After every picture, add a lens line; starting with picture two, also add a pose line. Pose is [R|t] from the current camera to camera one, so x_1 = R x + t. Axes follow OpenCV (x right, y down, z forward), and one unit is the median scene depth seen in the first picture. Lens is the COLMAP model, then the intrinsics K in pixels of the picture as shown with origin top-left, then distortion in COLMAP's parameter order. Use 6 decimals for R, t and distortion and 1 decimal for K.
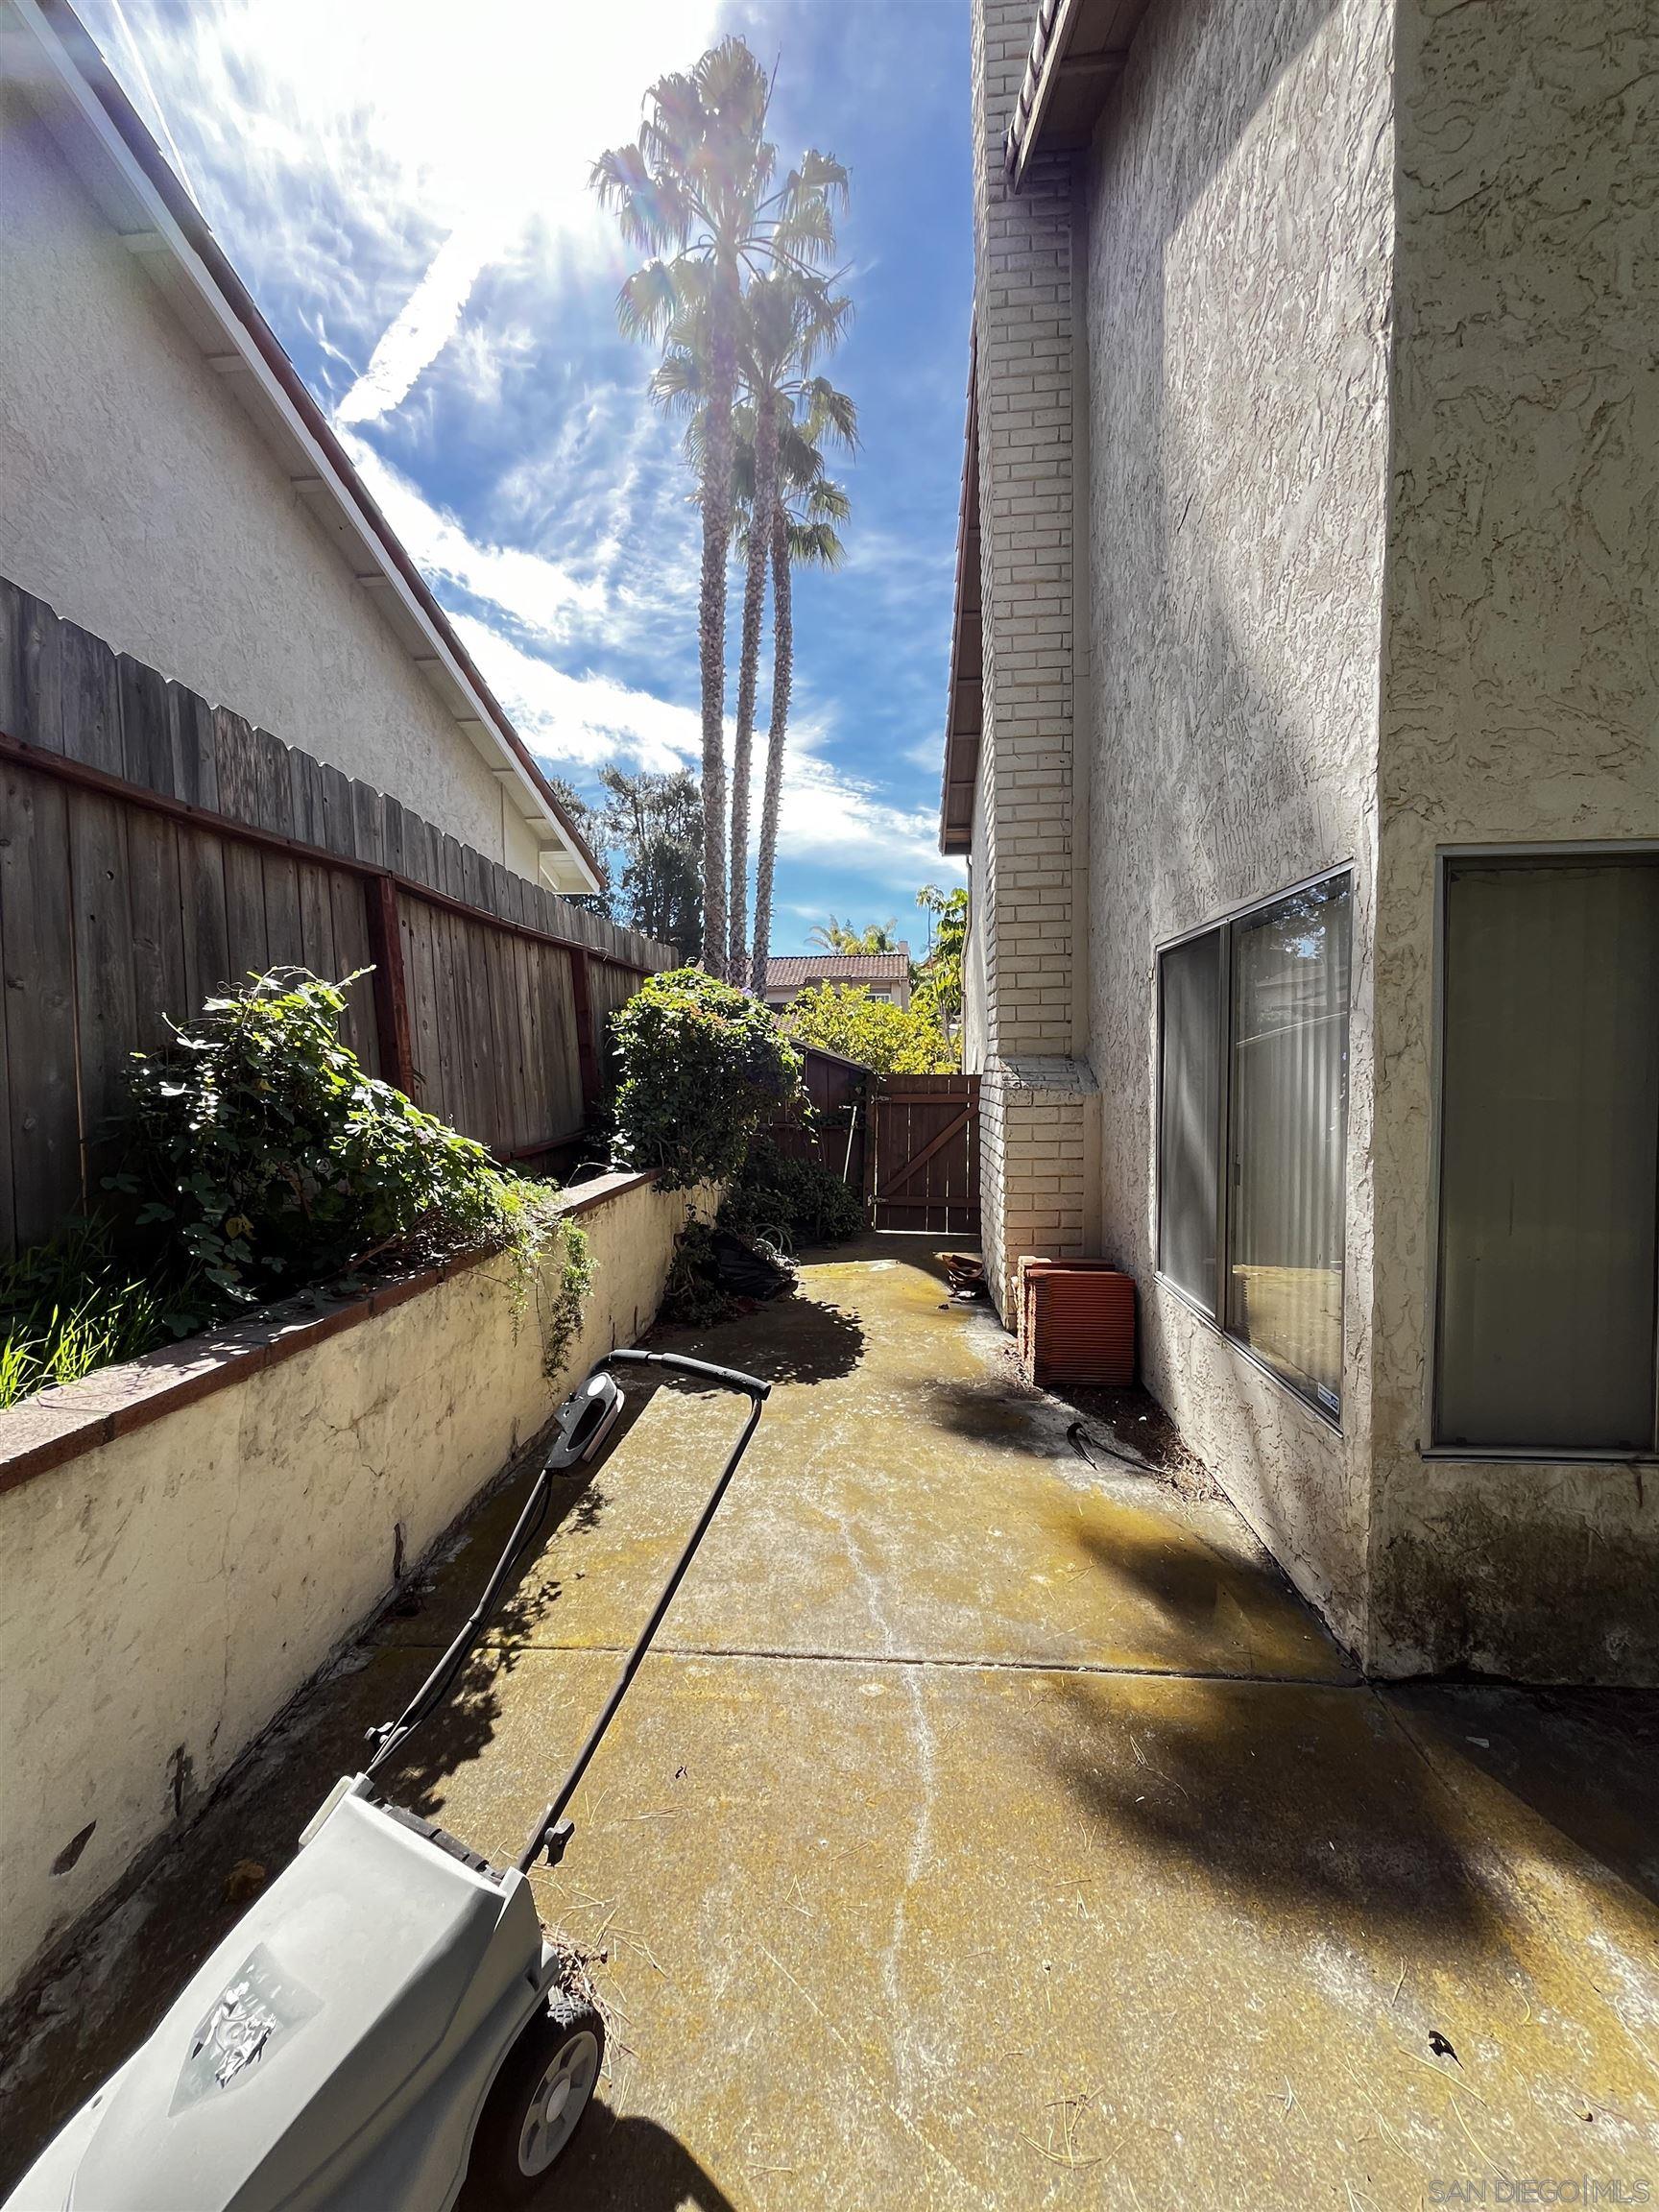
lens RADIAL K [[895.7, 0, 830.6], [0, 895.7, 1113.0], [0, 0, 1]] dist [-0.002649, -0.000054]
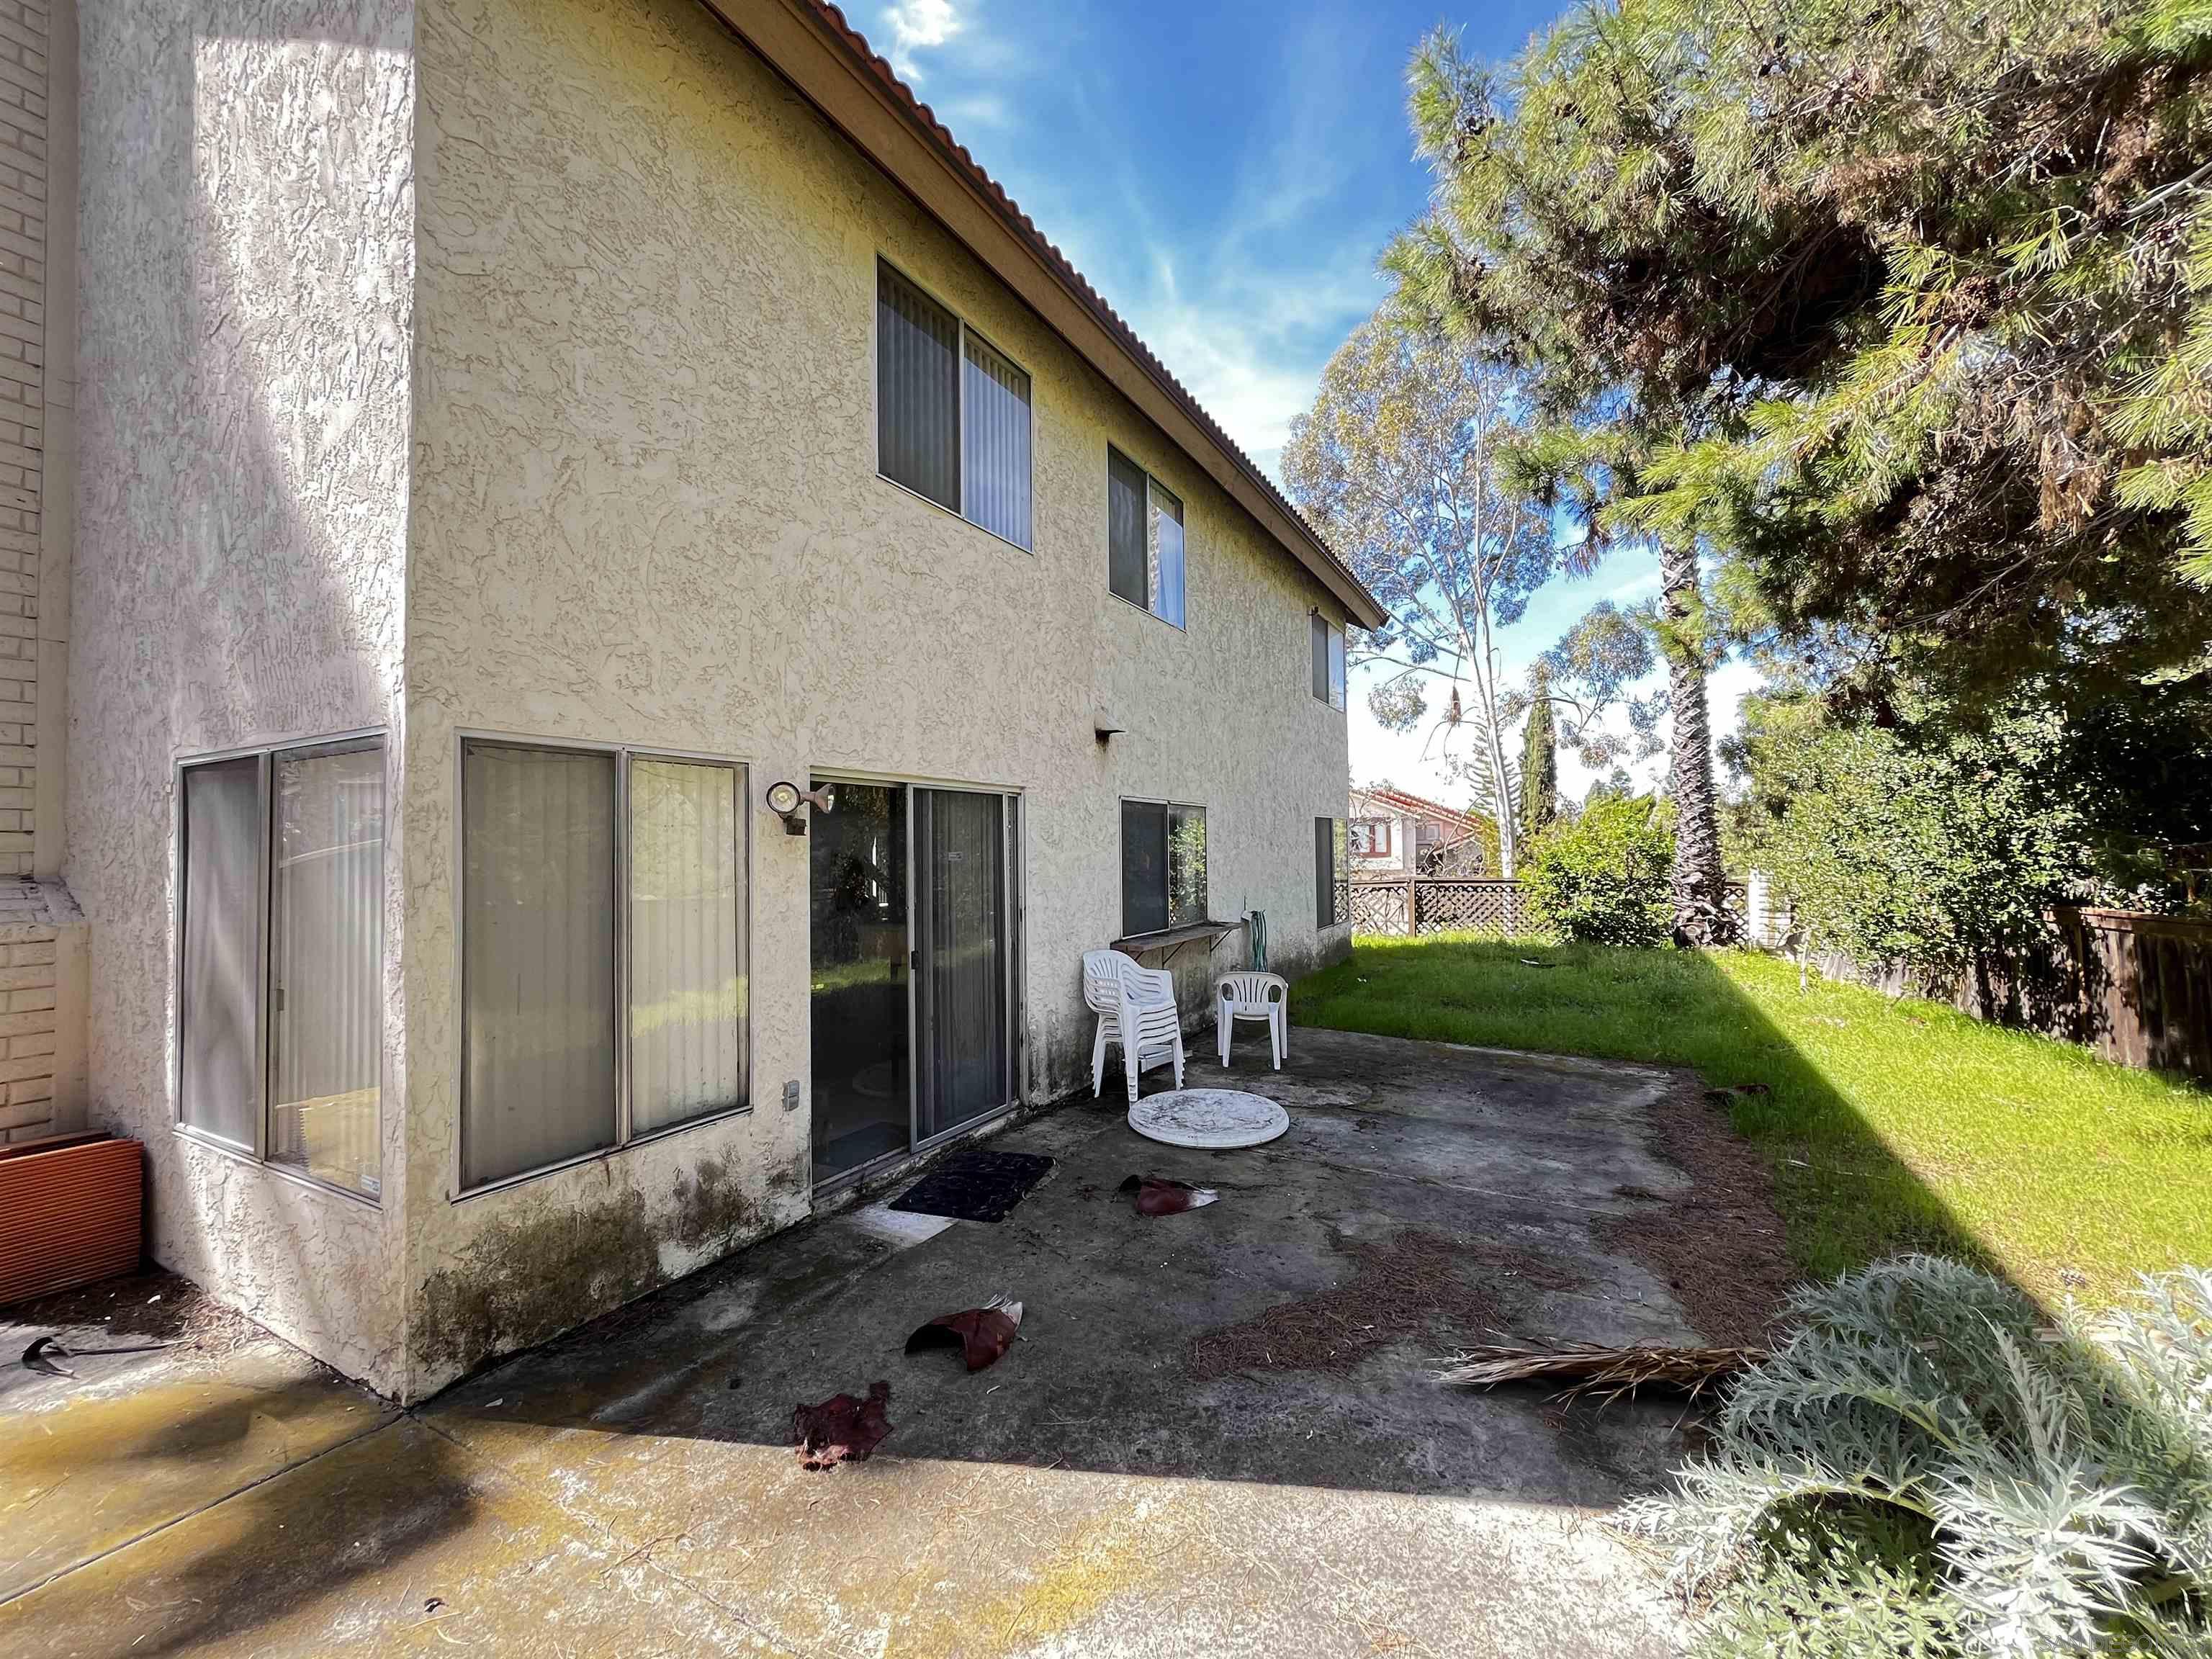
lens RADIAL K [[895.7, 0, 1107.9], [0, 895.7, 827.3], [0, 0, 1]] dist [-0.002649, -0.000054]
pose [[0.414993, 0.029842, 0.909335, -0.114492], [0.059002, 0.996475, -0.059628, -0.014666], [-0.907909, 0.078398, 0.411770, -0.390431]]
